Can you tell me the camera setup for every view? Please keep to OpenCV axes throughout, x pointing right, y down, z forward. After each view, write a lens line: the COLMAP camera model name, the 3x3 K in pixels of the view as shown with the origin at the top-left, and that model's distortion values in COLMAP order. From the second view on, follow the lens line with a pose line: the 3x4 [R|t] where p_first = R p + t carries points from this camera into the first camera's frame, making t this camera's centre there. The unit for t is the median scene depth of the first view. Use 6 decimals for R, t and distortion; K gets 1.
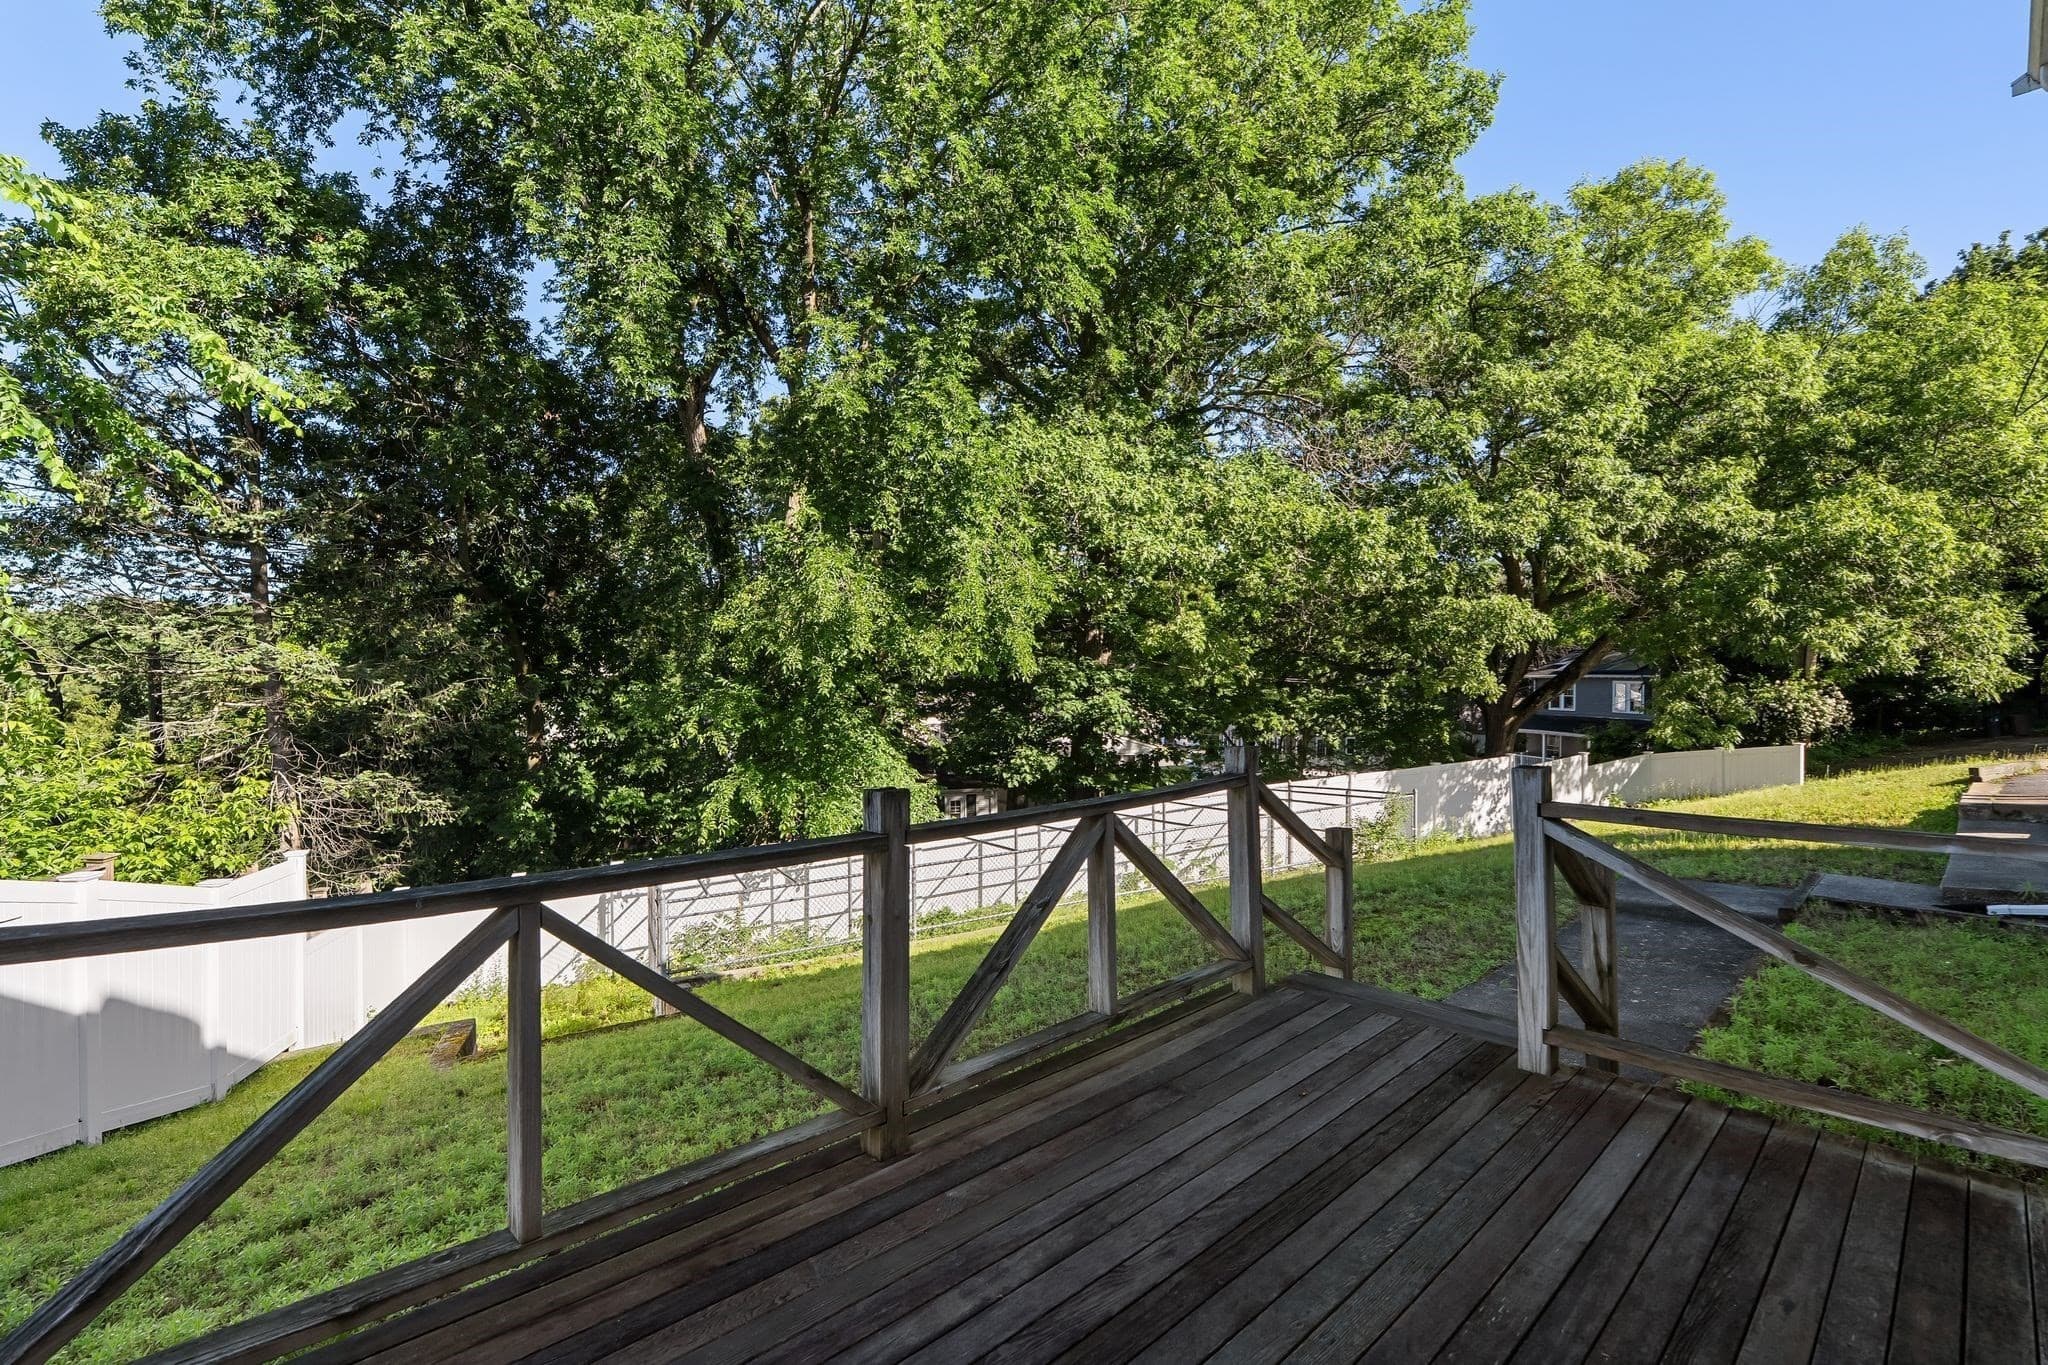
lens RADIAL K [[935.4, 0, 1026.0], [0, 935.4, 685.9], [0, 0, 1]] dist [-0.000975, 0.000777]
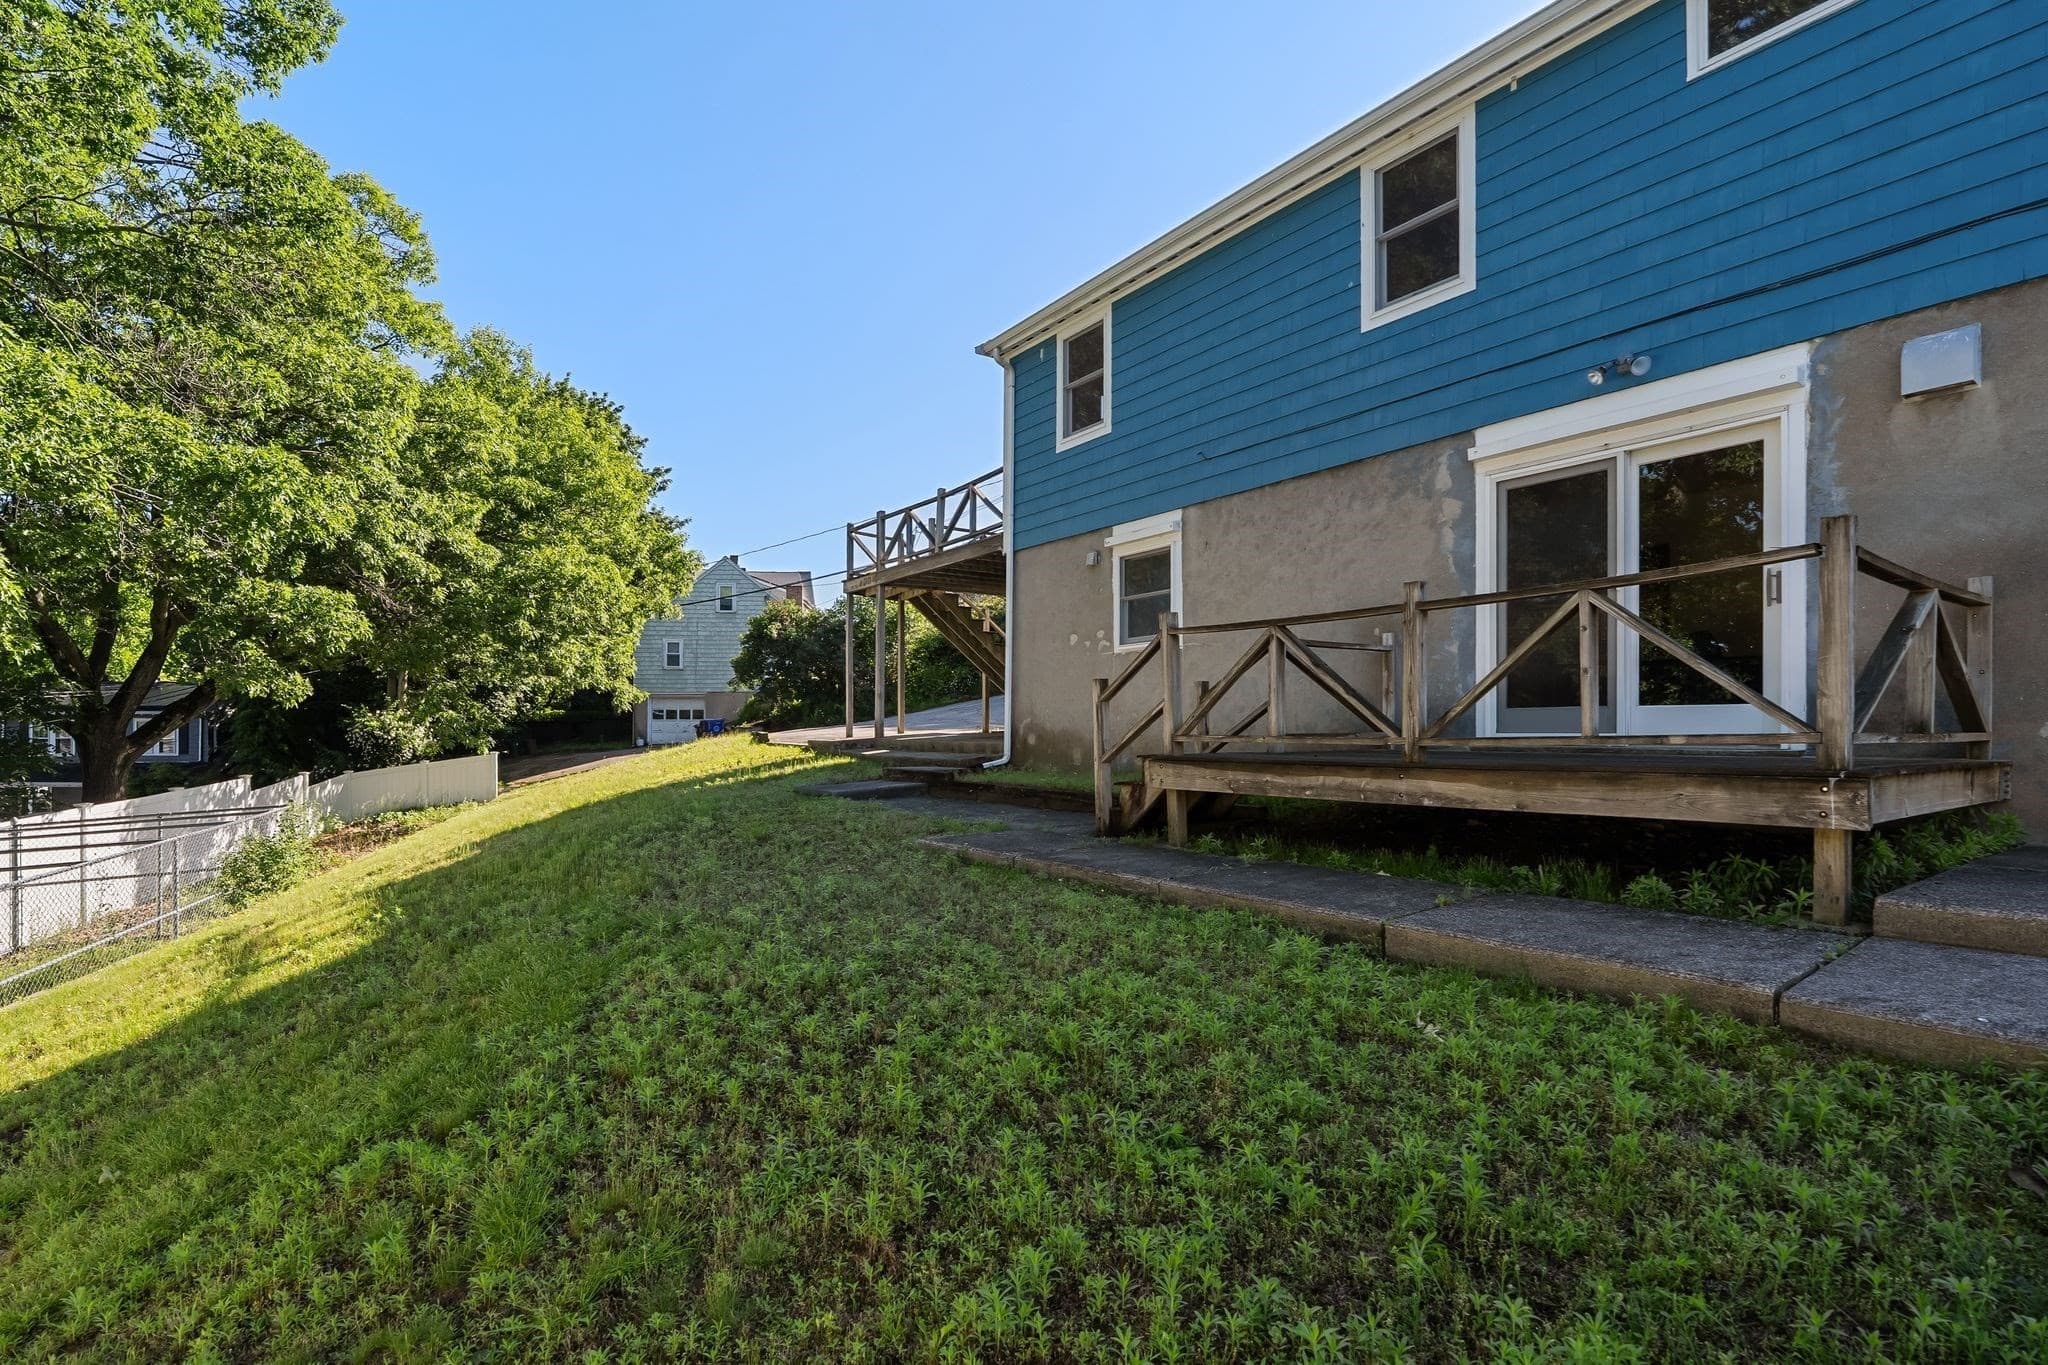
lens RADIAL K [[961.5, 0, 1026.8], [0, 961.5, 733.5], [0, 0, 1]] dist [-0.004265, -0.000053]
pose [[0.125792, -0.003823, 0.992049, -0.304278], [0.020443, 0.999790, 0.001261, 0.055484], [-0.991846, 0.020122, 0.125844, 0.209799]]
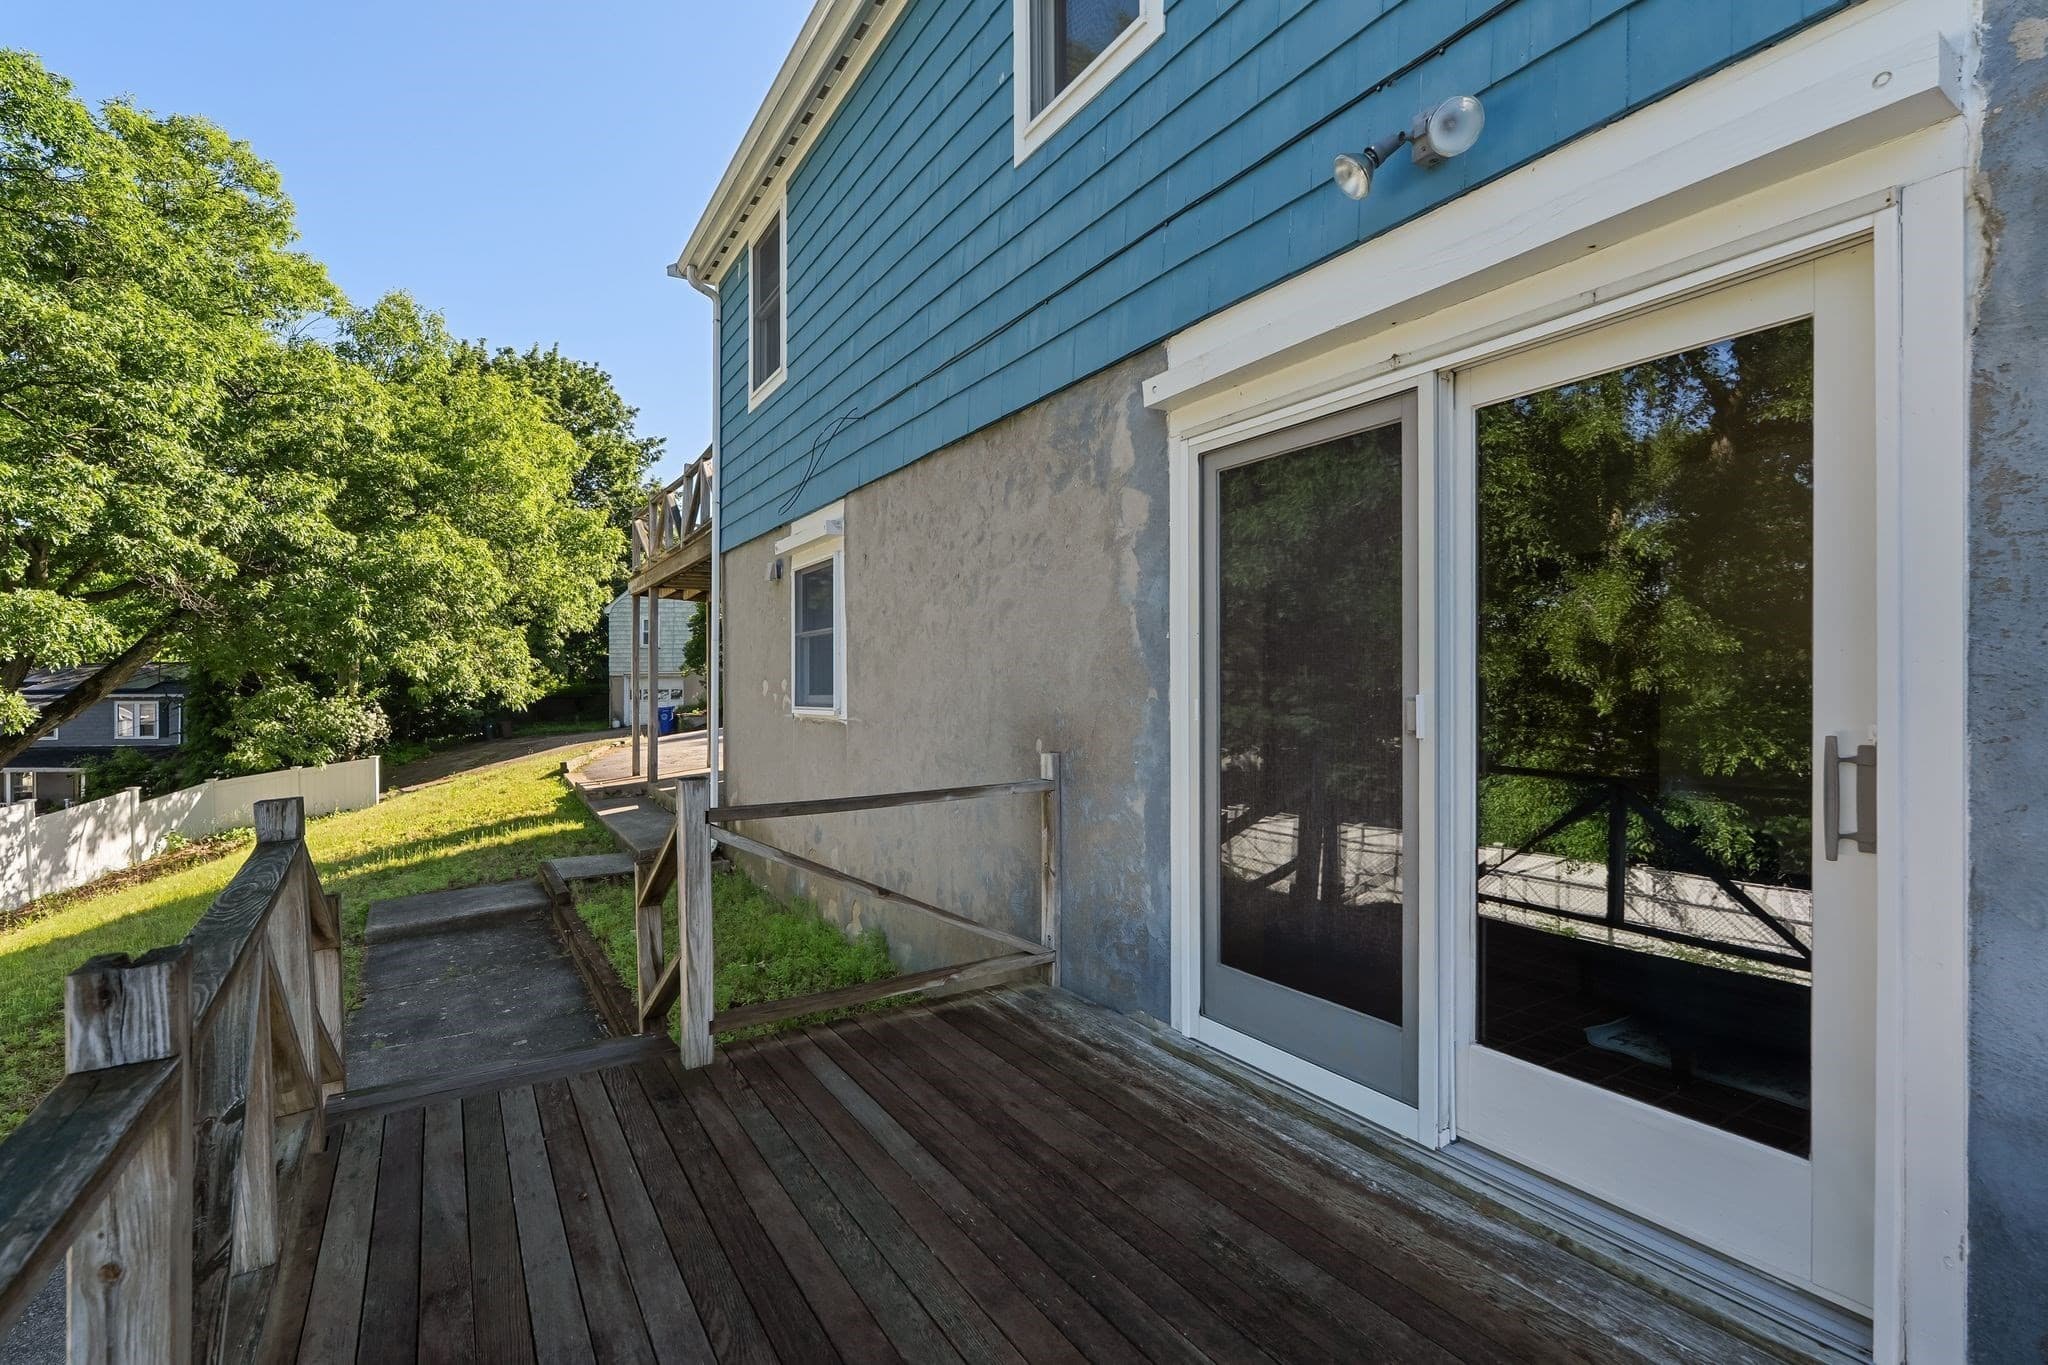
lens RADIAL K [[935.4, 0, 1026.0], [0, 935.4, 685.9], [0, 0, 1]] dist [-0.000975, 0.000777]
pose [[0.206857, -0.002709, 0.978367, -0.062670], [0.021100, 0.999776, -0.001693, -0.001233], [-0.978144, 0.020993, 0.206868, 0.062059]]
